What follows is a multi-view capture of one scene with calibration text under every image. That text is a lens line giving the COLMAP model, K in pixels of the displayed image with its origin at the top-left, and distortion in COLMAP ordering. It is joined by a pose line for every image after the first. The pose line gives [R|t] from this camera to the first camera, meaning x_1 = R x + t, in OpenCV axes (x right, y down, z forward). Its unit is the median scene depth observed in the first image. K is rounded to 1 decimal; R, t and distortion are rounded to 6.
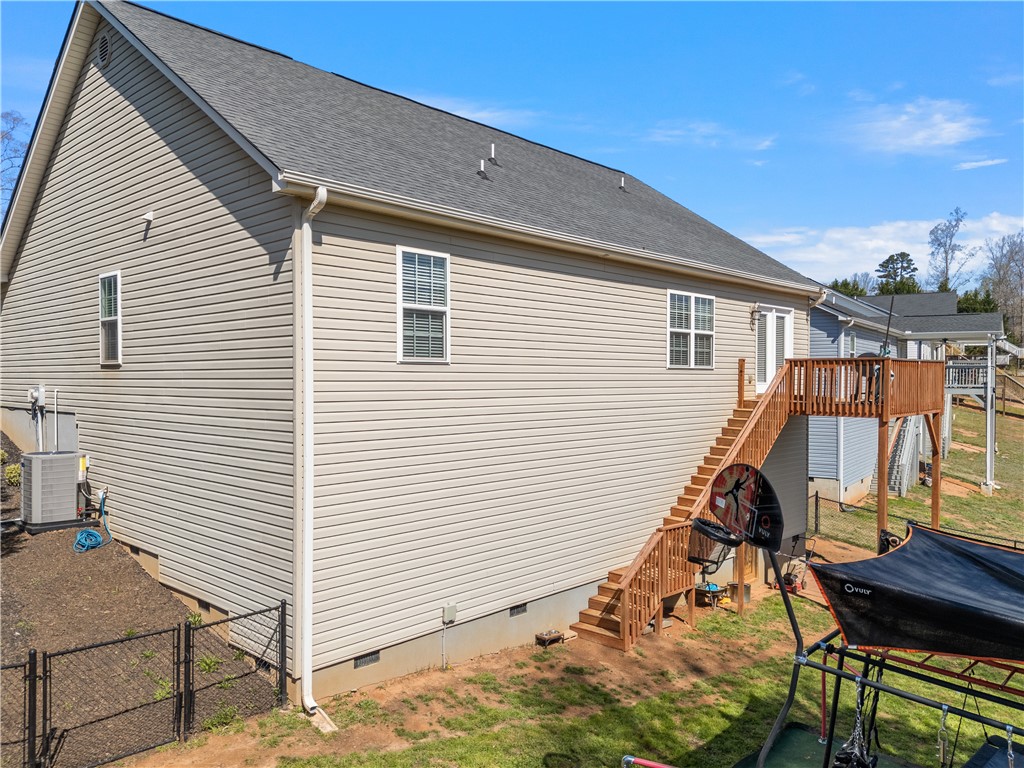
lens RADIAL K [[751.8, 0, 512.0], [0, 751.8, 384.0], [0, 0, 1]] dist [0.005878, -0.031405]
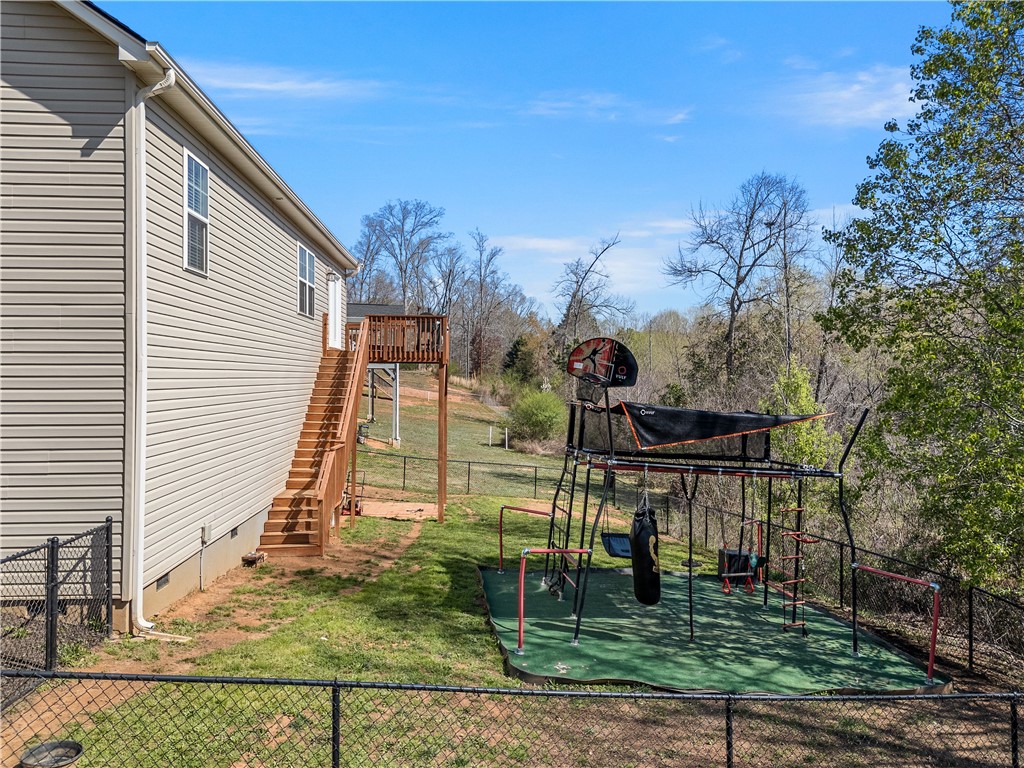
lens RADIAL K [[761.8, 0, 514.5], [0, 761.8, 375.8], [0, 0, 1]] dist [-0.001137, -0.007668]
pose [[0.670433, 0.001841, 0.741968, -0.595040], [0.004336, 0.999970, -0.006399, 0.116443], [-0.741957, 0.007507, 0.670405, 0.036481]]
